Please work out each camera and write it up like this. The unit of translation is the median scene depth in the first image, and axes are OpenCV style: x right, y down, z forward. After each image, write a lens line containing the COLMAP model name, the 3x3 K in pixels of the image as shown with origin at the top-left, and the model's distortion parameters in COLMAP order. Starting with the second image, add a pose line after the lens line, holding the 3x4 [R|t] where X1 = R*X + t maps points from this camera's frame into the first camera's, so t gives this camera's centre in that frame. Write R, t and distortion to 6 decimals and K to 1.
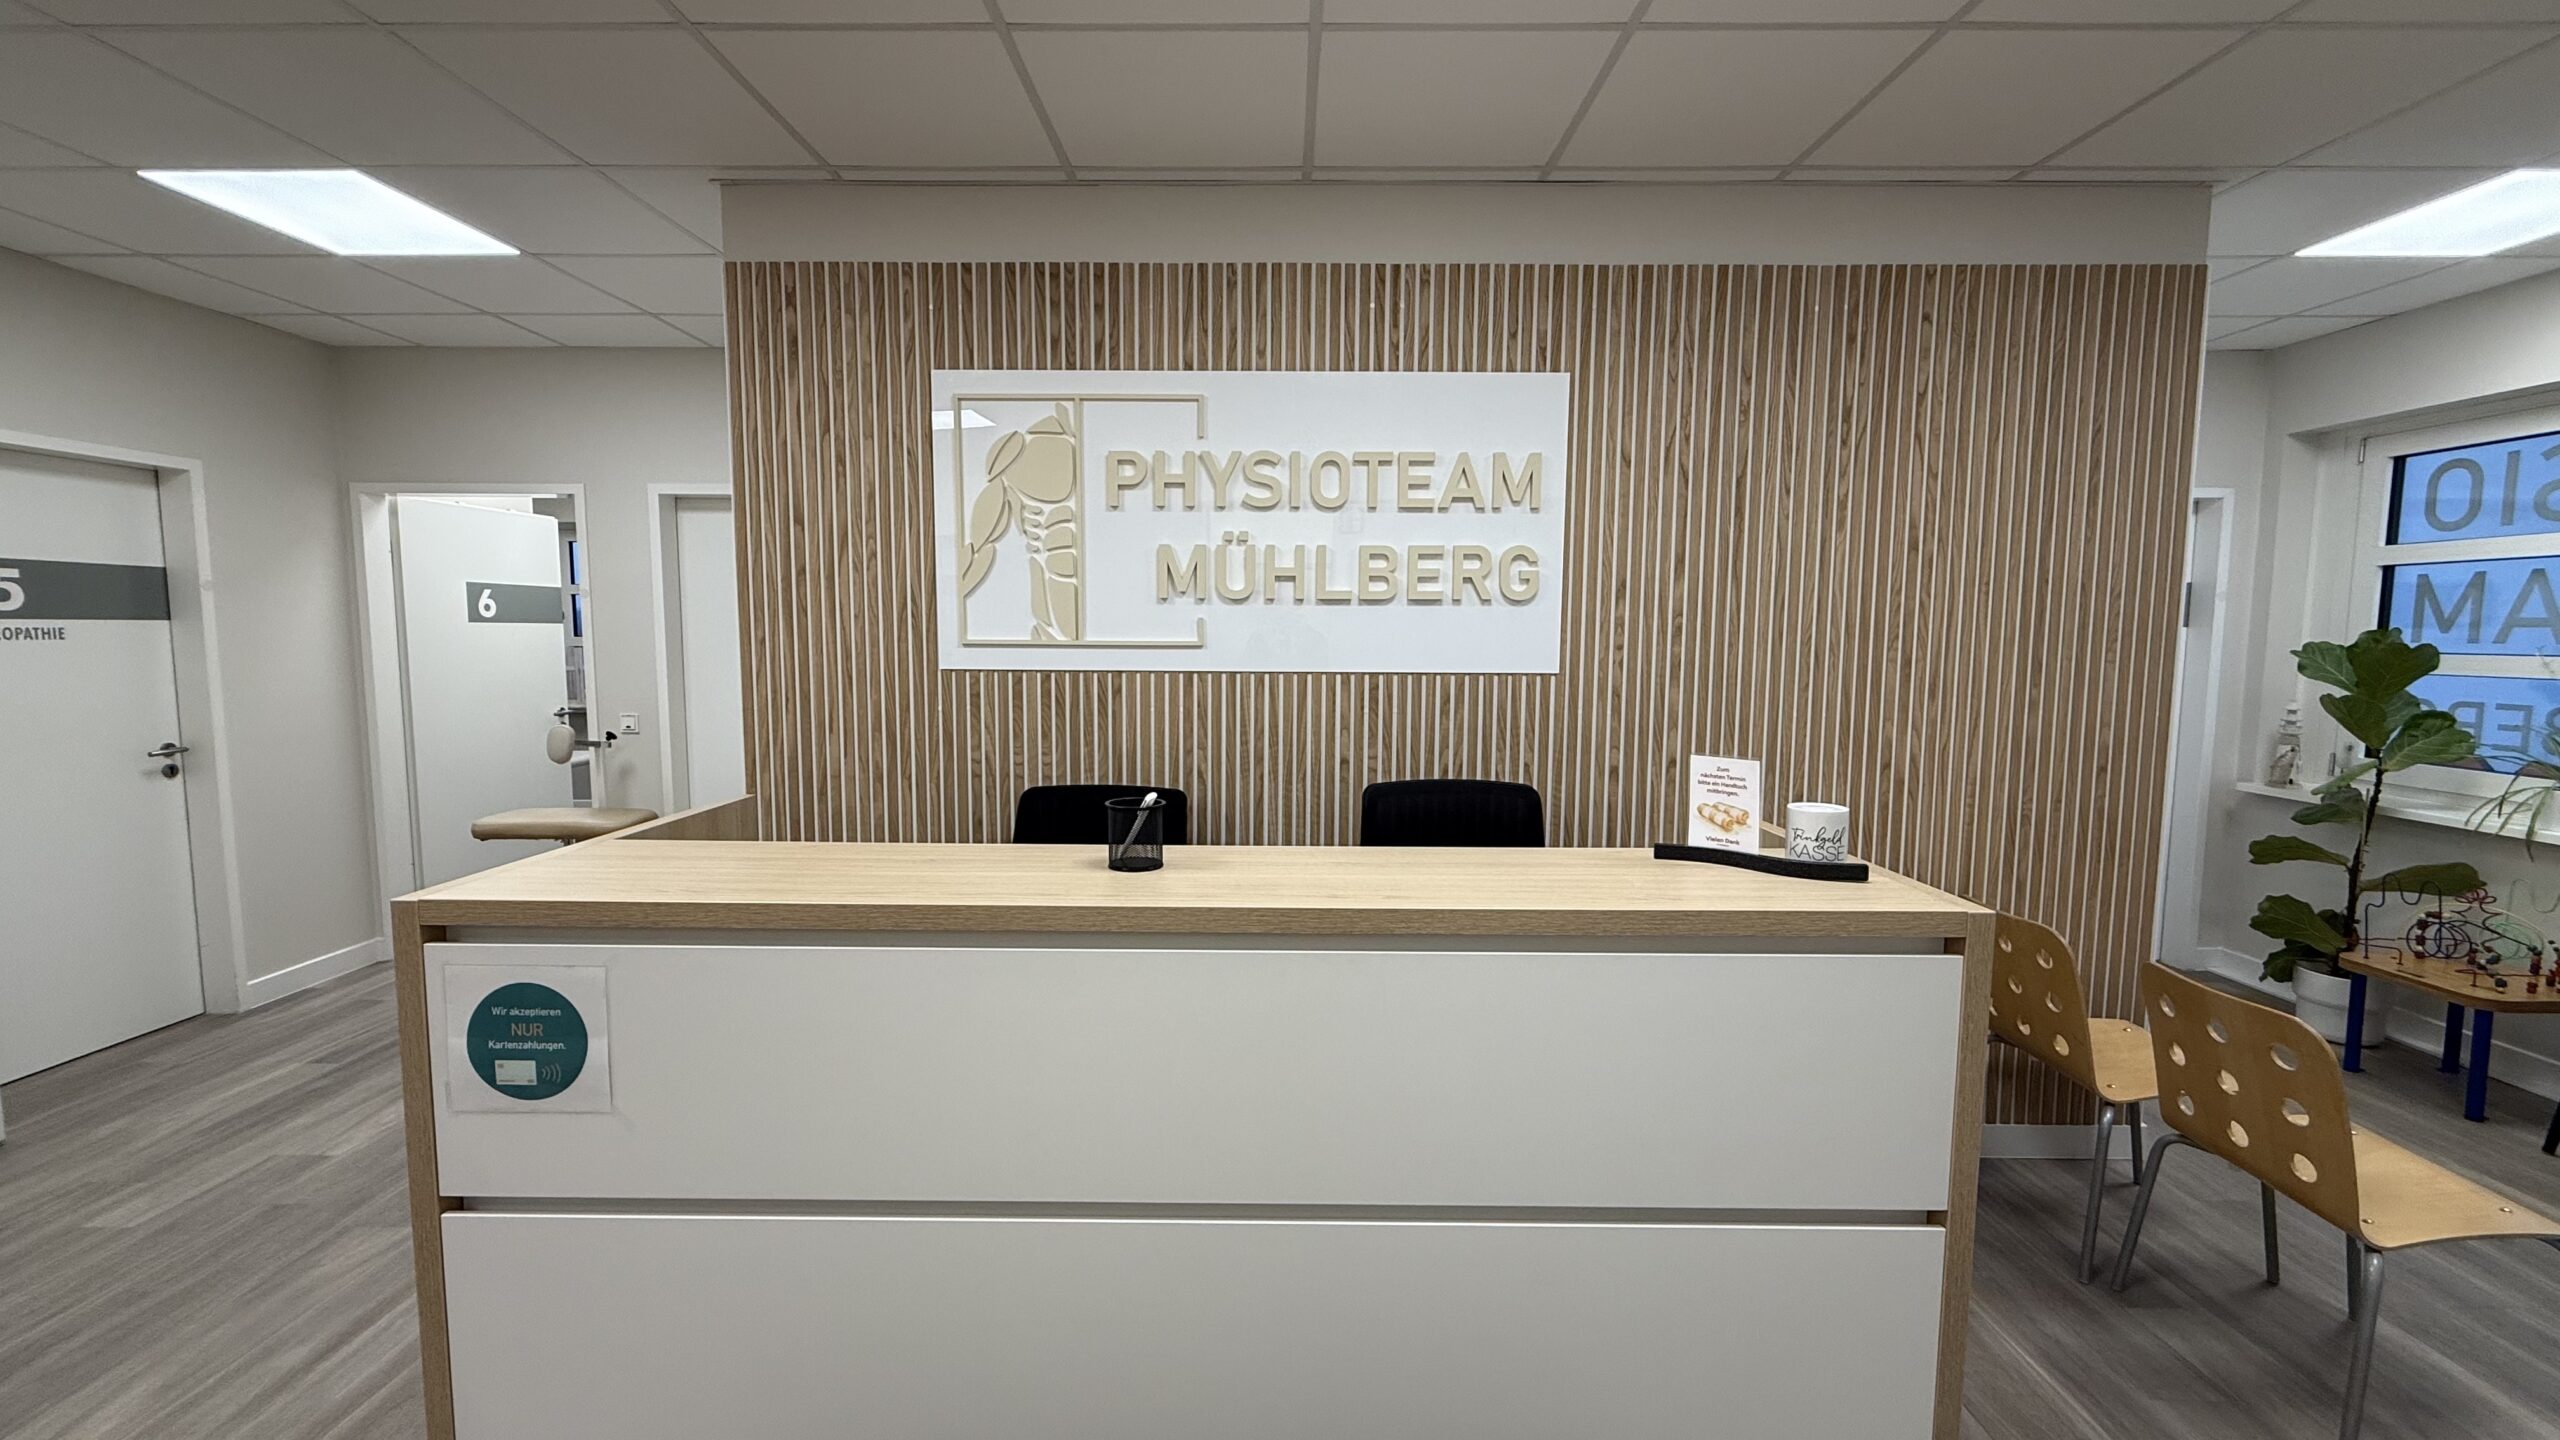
lens RADIAL K [[1018.5, 0, 1279.1], [0, 1018.5, 722.6], [0, 0, 1]] dist [0.001272, 0.000016]
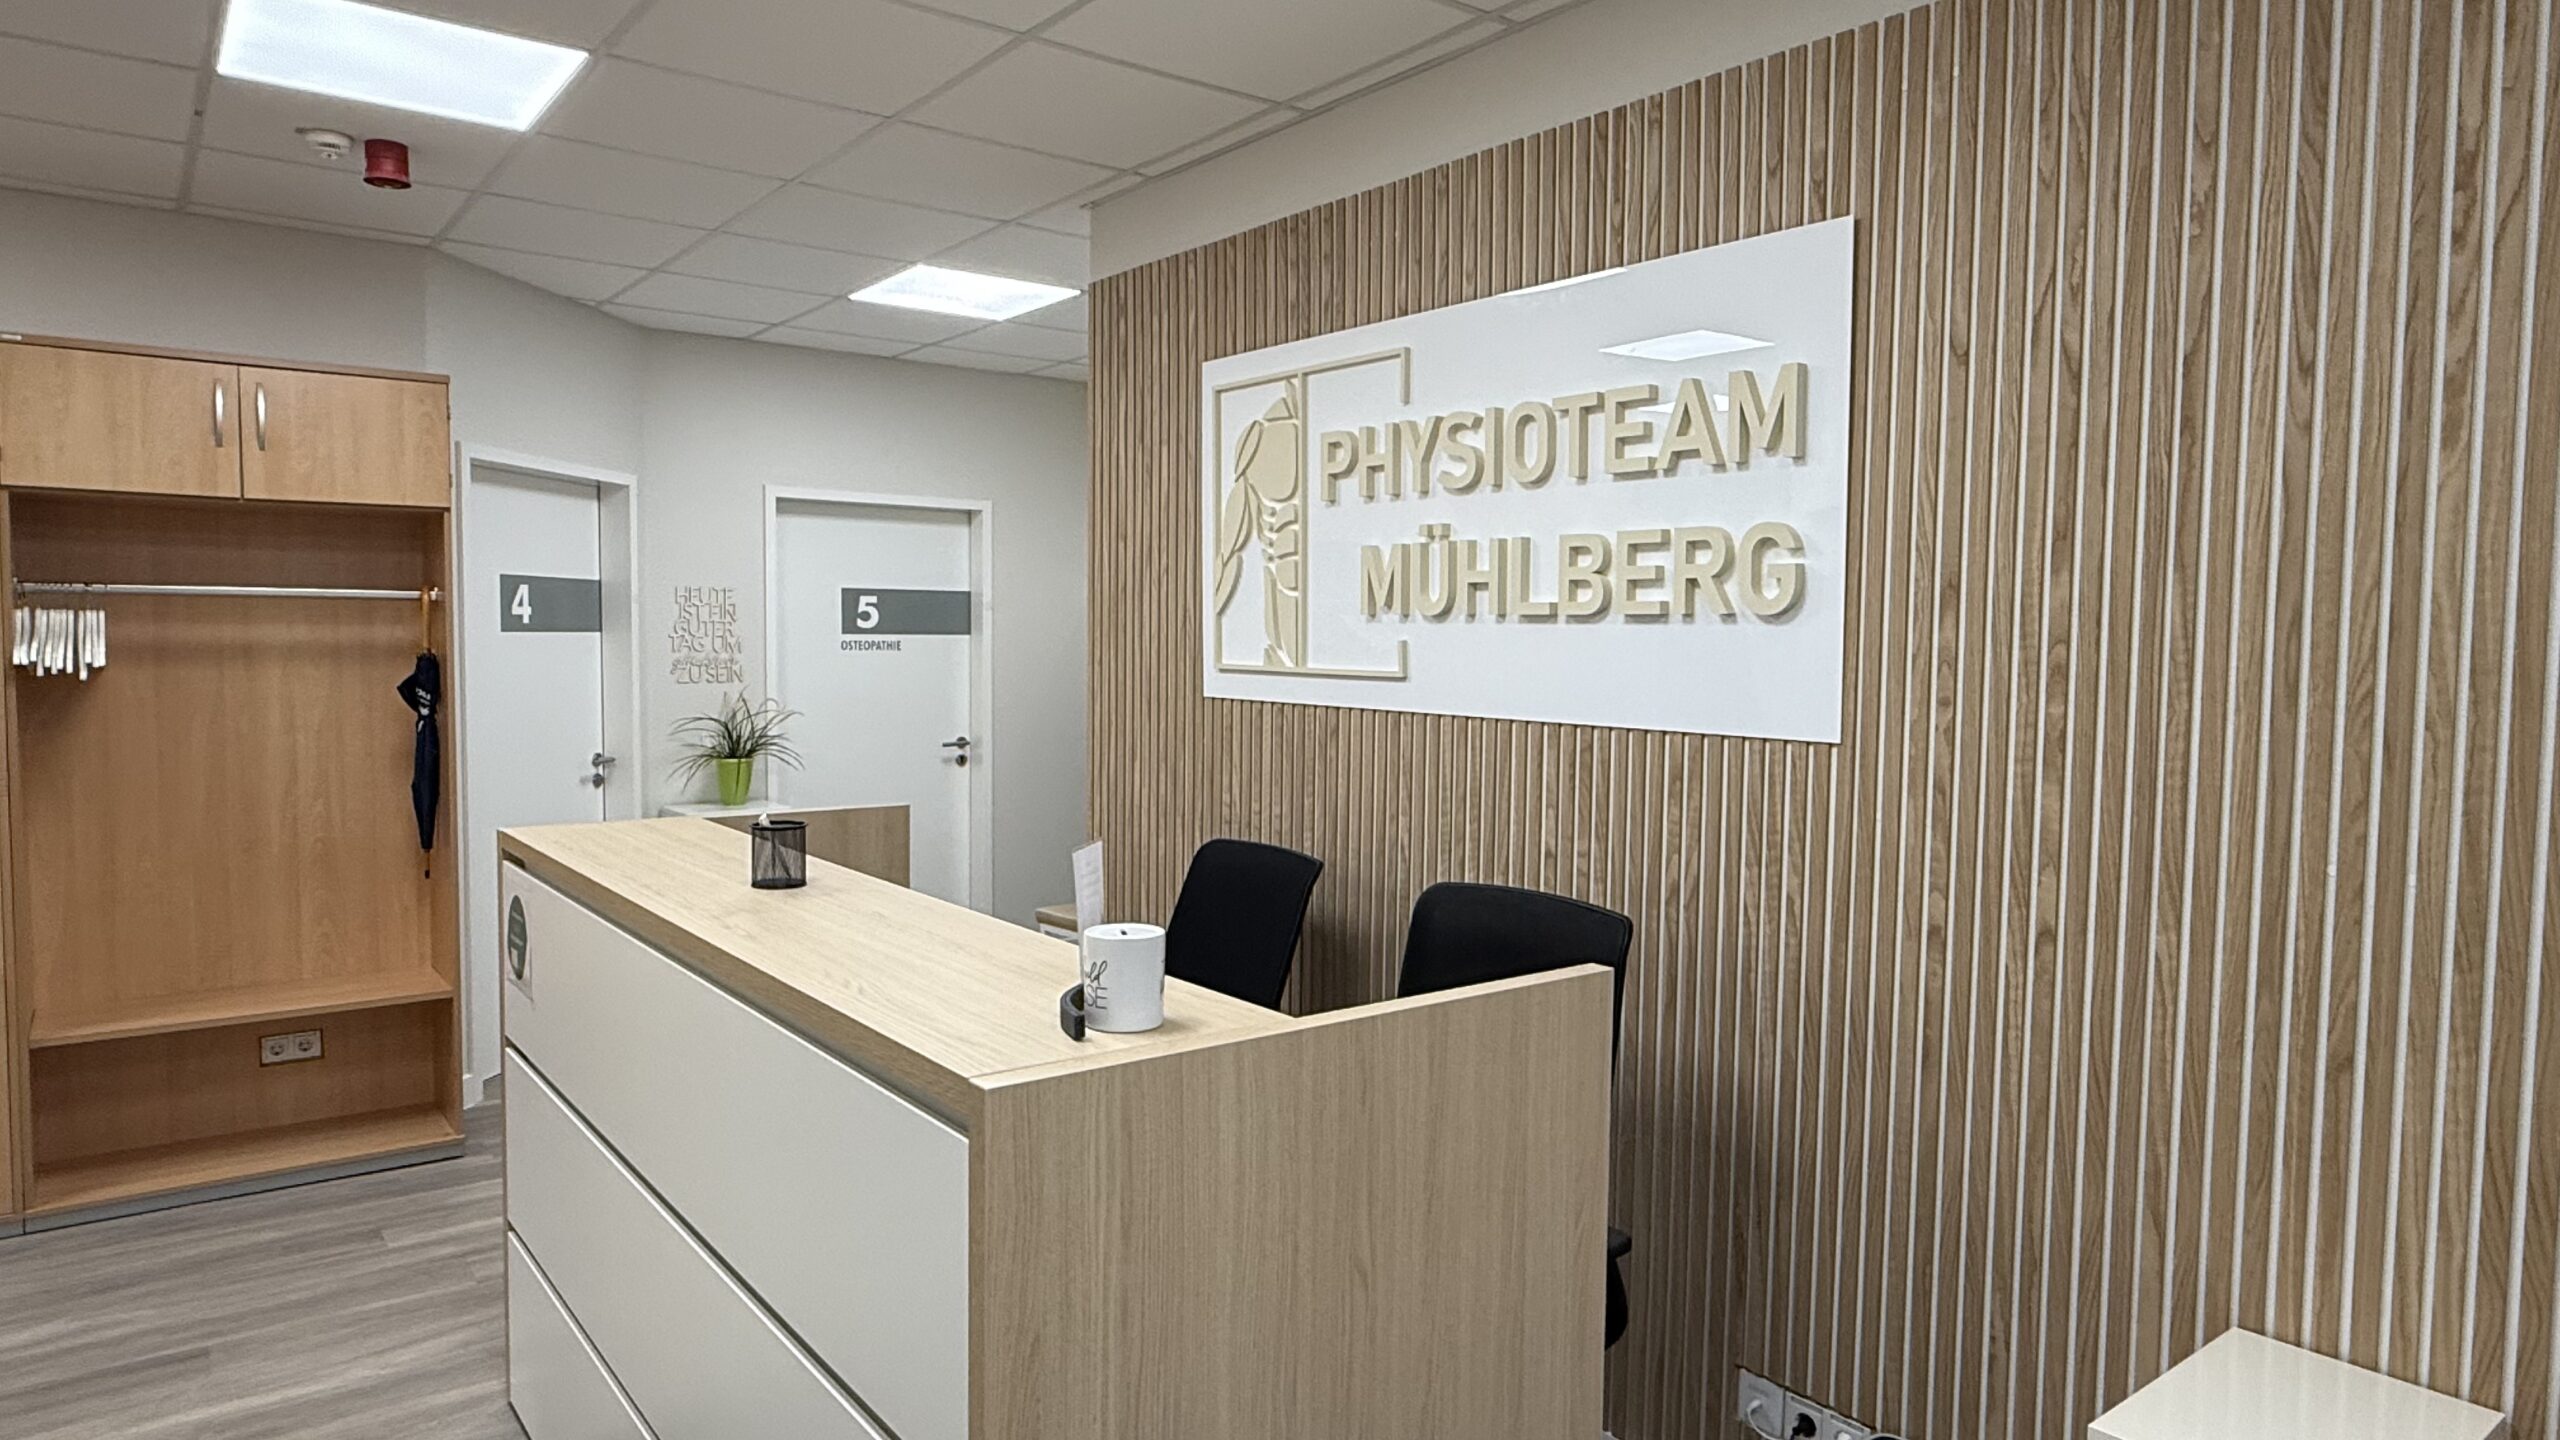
lens RADIAL K [[1549.4, 0, 1279.5], [0, 1549.4, 718.6], [0, 0, 1]] dist [-0.001510, 0.000779]
pose [[0.610737, 0.046764, -0.790452, 0.773902], [-0.078509, 0.996912, -0.001680, -0.036719], [0.787932, 0.063084, 0.612522, 0.236045]]
